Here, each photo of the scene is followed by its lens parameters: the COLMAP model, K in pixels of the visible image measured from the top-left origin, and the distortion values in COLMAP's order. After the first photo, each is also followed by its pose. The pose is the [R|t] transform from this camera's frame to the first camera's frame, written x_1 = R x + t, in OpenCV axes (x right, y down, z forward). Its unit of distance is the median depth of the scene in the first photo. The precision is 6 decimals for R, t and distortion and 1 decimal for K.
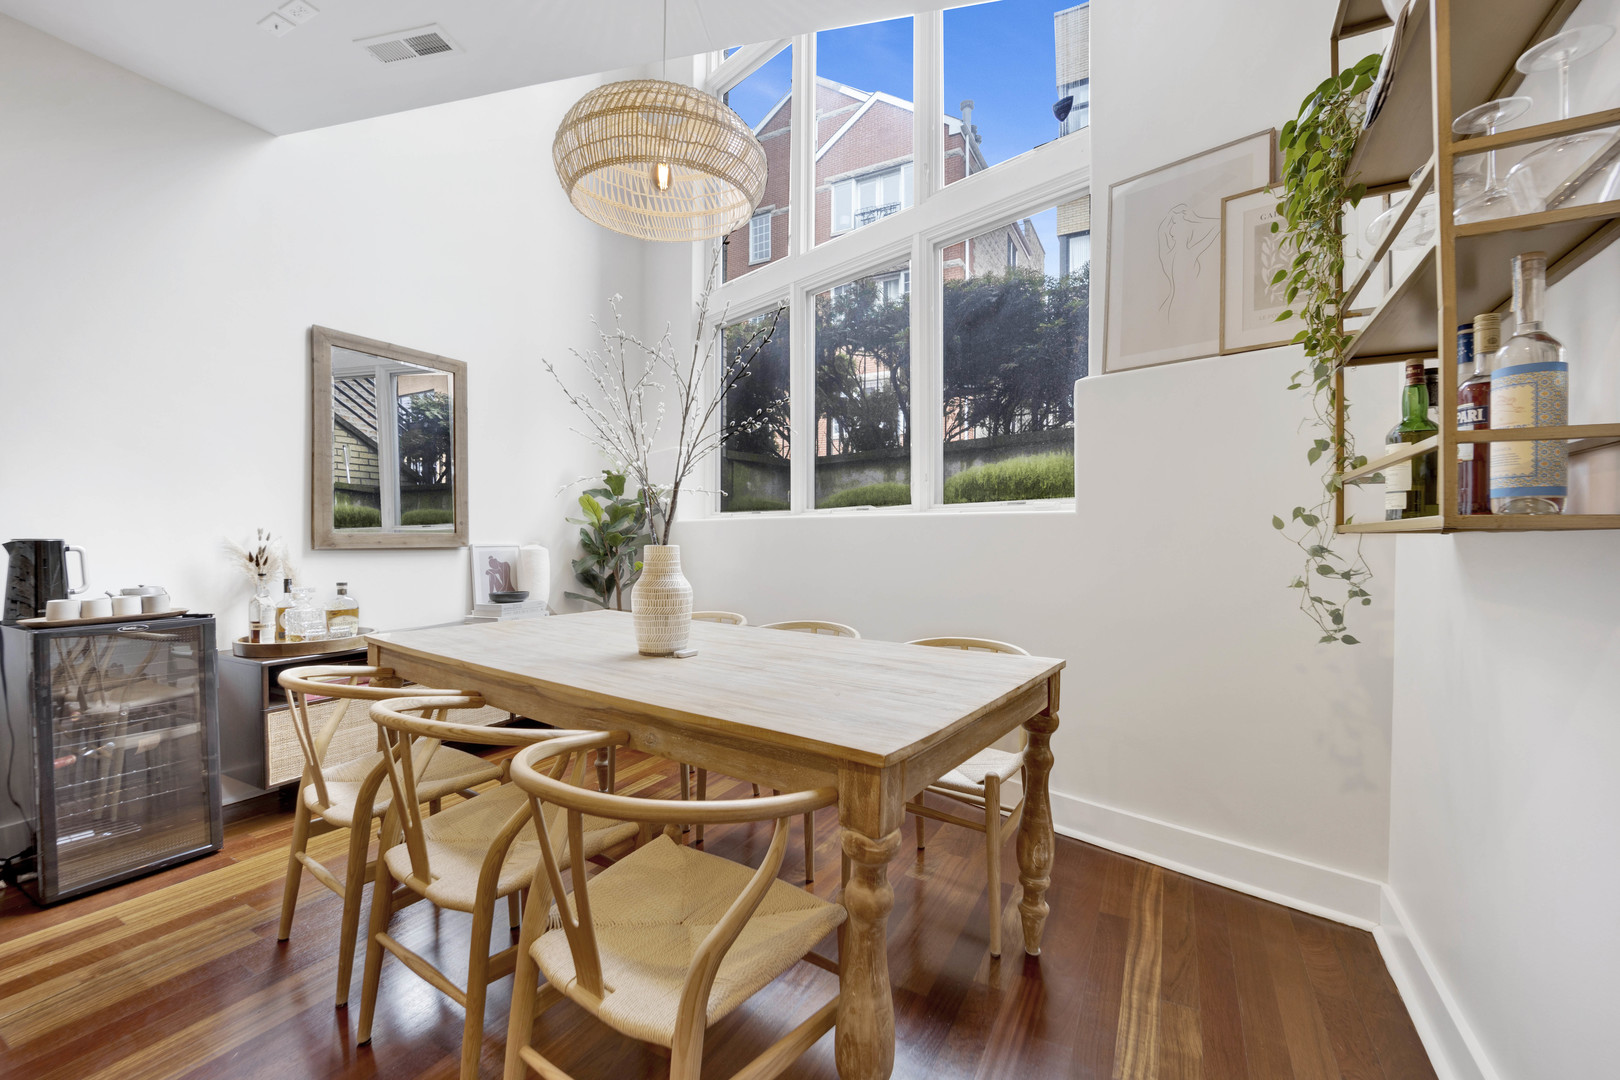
lens RADIAL K [[662.3, 0, 809.9], [0, 662.3, 542.7], [0, 0, 1]] dist [-0.022262, 0.000828]
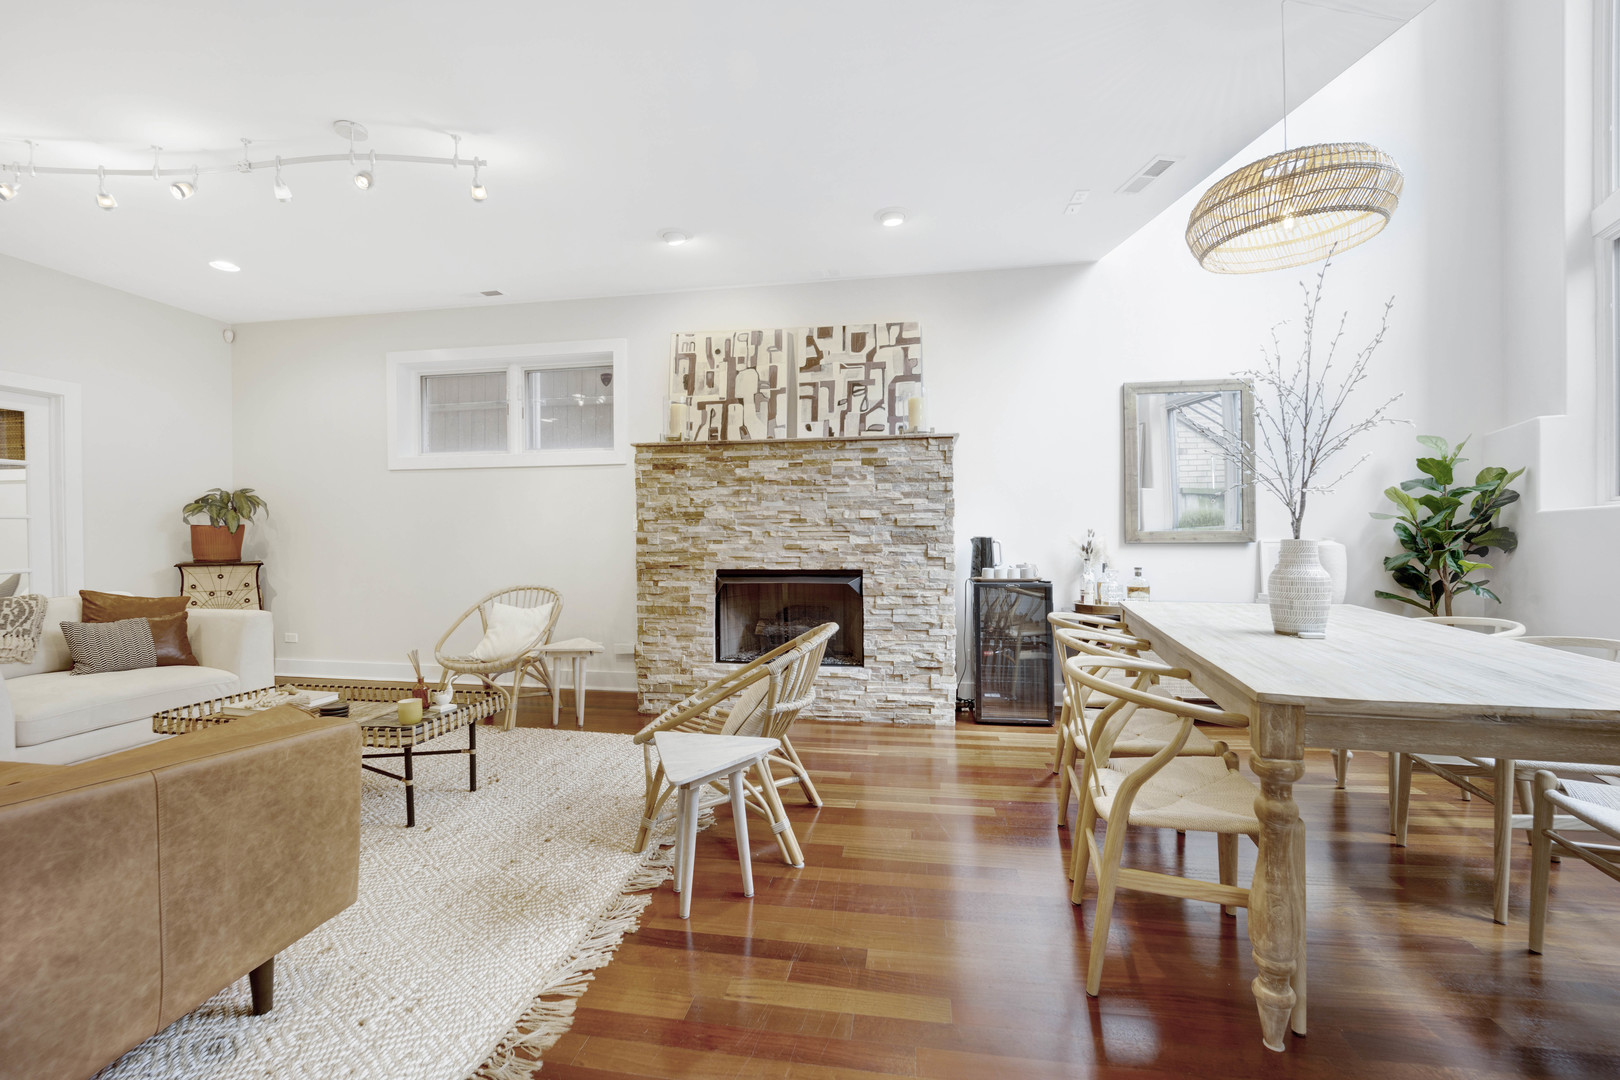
lens RADIAL K [[662.3, 0, 805.5], [0, 662.3, 538.9], [0, 0, 1]] dist [-0.022262, 0.000828]
pose [[0.321219, -0.002853, -0.947001, 0.370672], [-0.000302, 0.999995, -0.003115, 0.005434], [0.947005, 0.001287, 0.321217, -0.103122]]
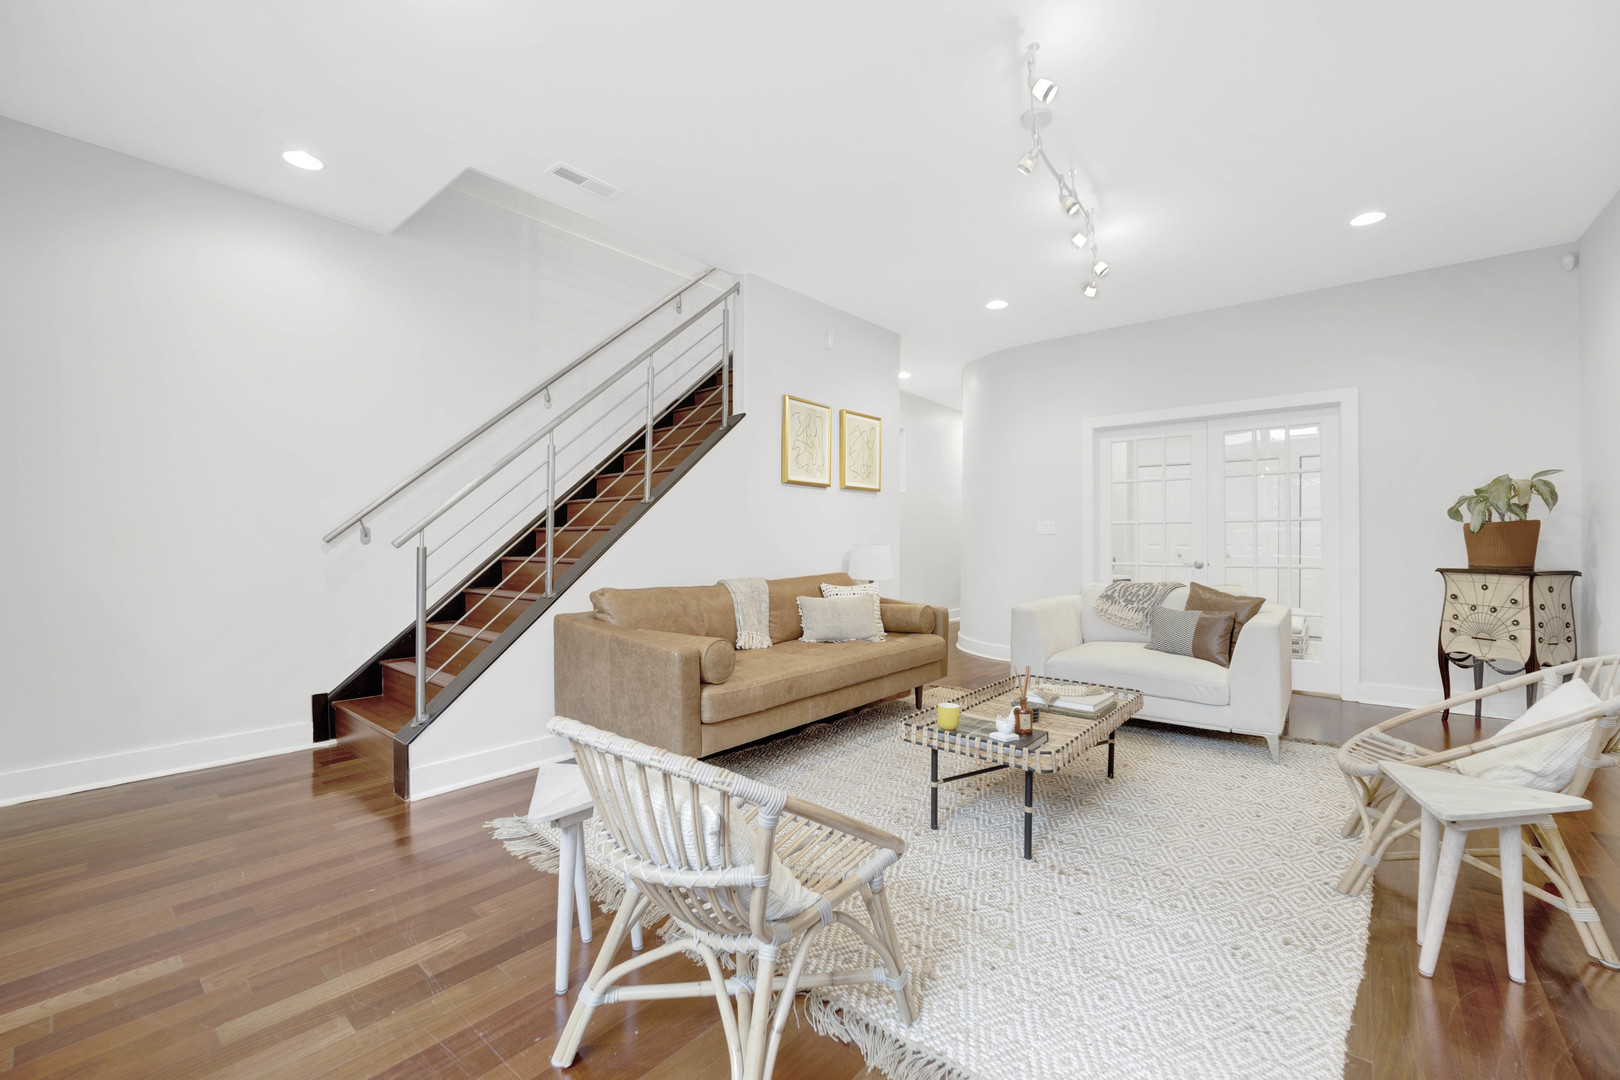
lens RADIAL K [[662.3, 0, 810.3], [0, 662.3, 539.2], [0, 0, 1]] dist [-0.022262, 0.000828]
pose [[-0.978658, -0.006391, 0.205398, -0.640168], [-0.004173, 0.999928, 0.011229, -0.008631], [-0.205455, 0.010132, -0.978614, 0.566475]]
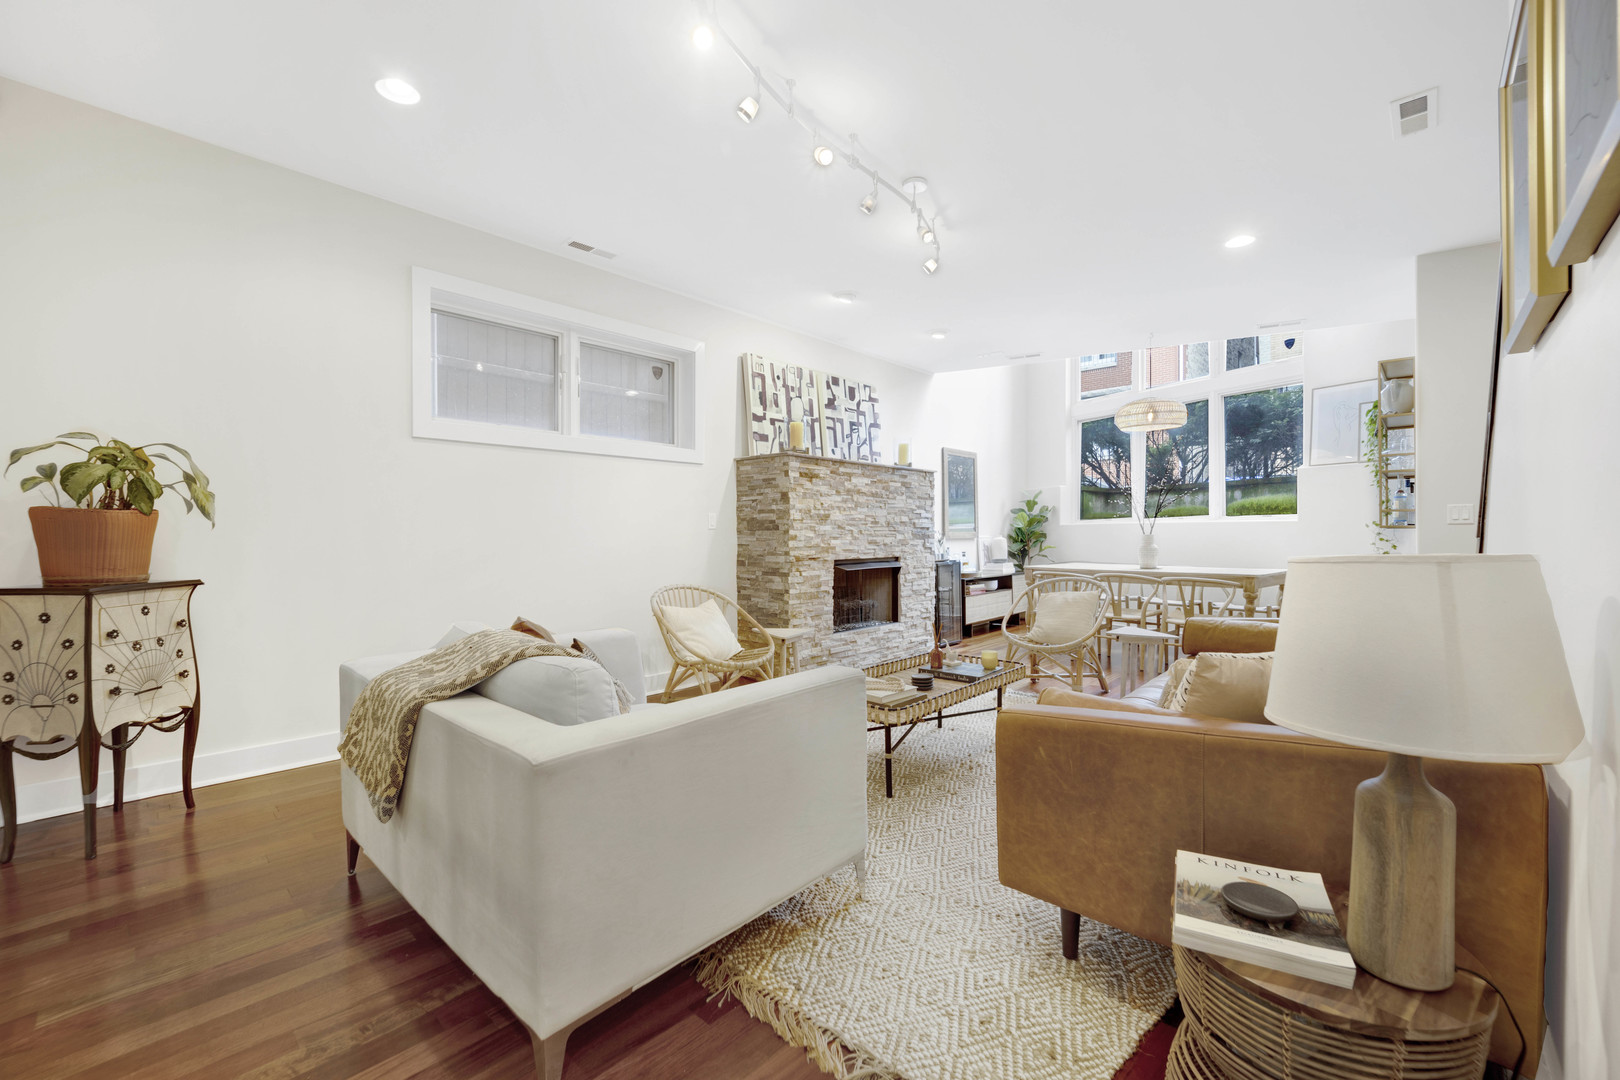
lens RADIAL K [[662.3, 0, 804.9], [0, 662.3, 536.6], [0, 0, 1]] dist [-0.022262, 0.000828]
pose [[0.967306, -0.008386, -0.253475, -0.660980], [0.007347, 0.999960, -0.005046, 0.011769], [0.253507, 0.003018, 0.967329, -1.593659]]
